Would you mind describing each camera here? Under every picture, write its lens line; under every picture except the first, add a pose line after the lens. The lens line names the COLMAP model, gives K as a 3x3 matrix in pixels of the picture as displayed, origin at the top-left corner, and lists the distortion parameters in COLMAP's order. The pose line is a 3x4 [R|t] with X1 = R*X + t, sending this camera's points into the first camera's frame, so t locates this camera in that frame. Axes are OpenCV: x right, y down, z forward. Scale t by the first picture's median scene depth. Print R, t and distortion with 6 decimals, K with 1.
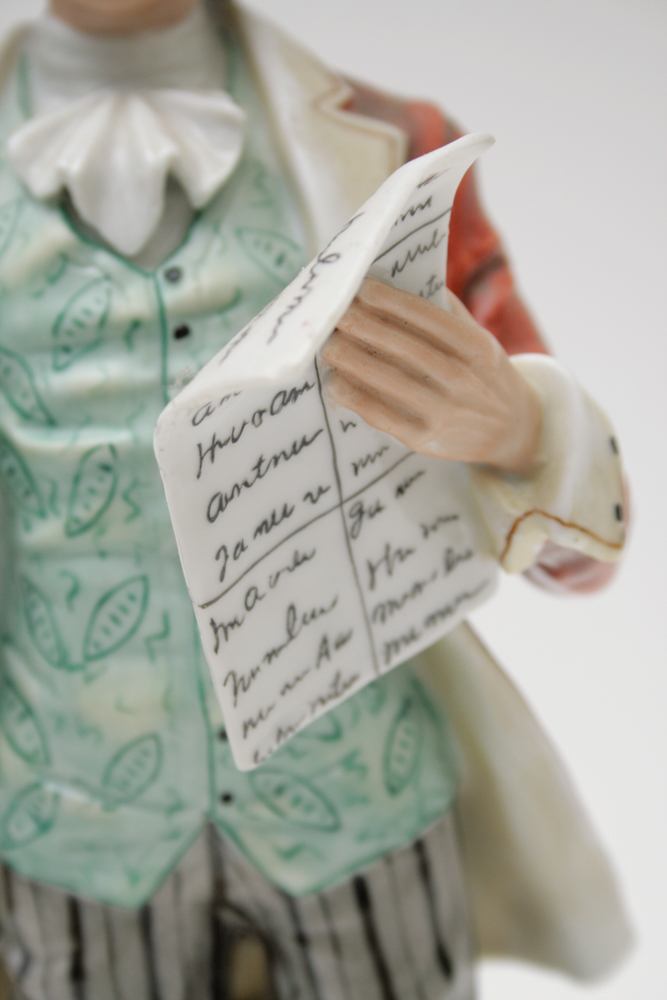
lens RADIAL K [[2289.5, 0, 333.5], [0, 2289.5, 500.0], [0, 0, 1]] dist [0.076709, 0.426221]
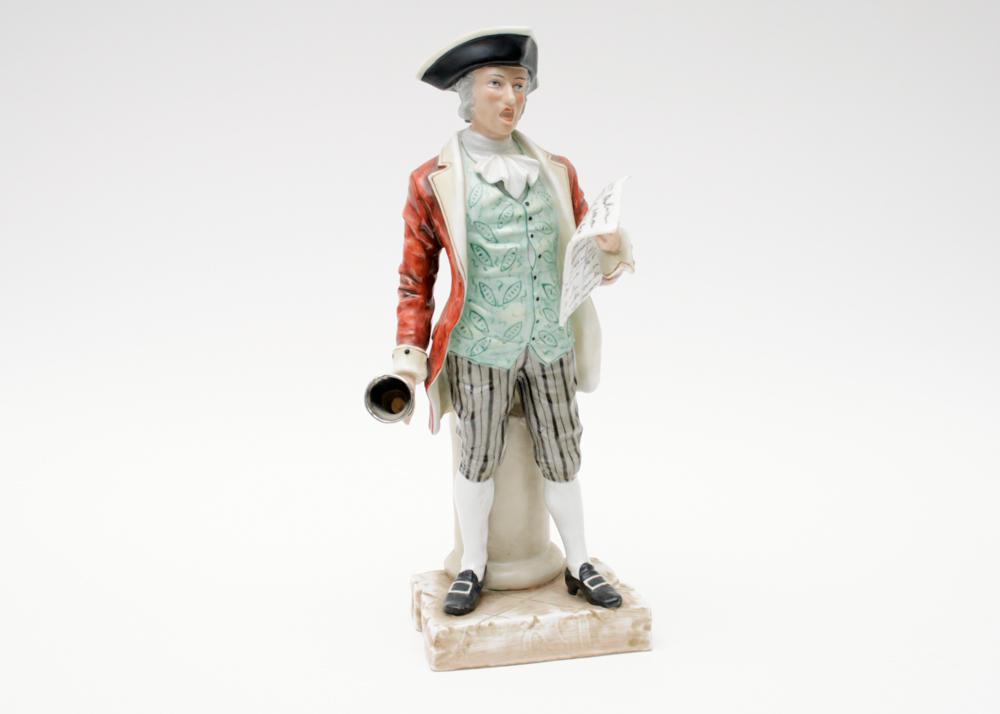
lens RADIAL K [[1402.6, 0, 525.1], [0, 1402.6, 355.8], [0, 0, 1]] dist [-0.076746, -0.000329]
pose [[0.903493, -0.042236, 0.426517, -1.108262], [0.023212, 0.998494, 0.049706, 0.041968], [-0.427975, -0.035009, 0.903112, -1.173066]]
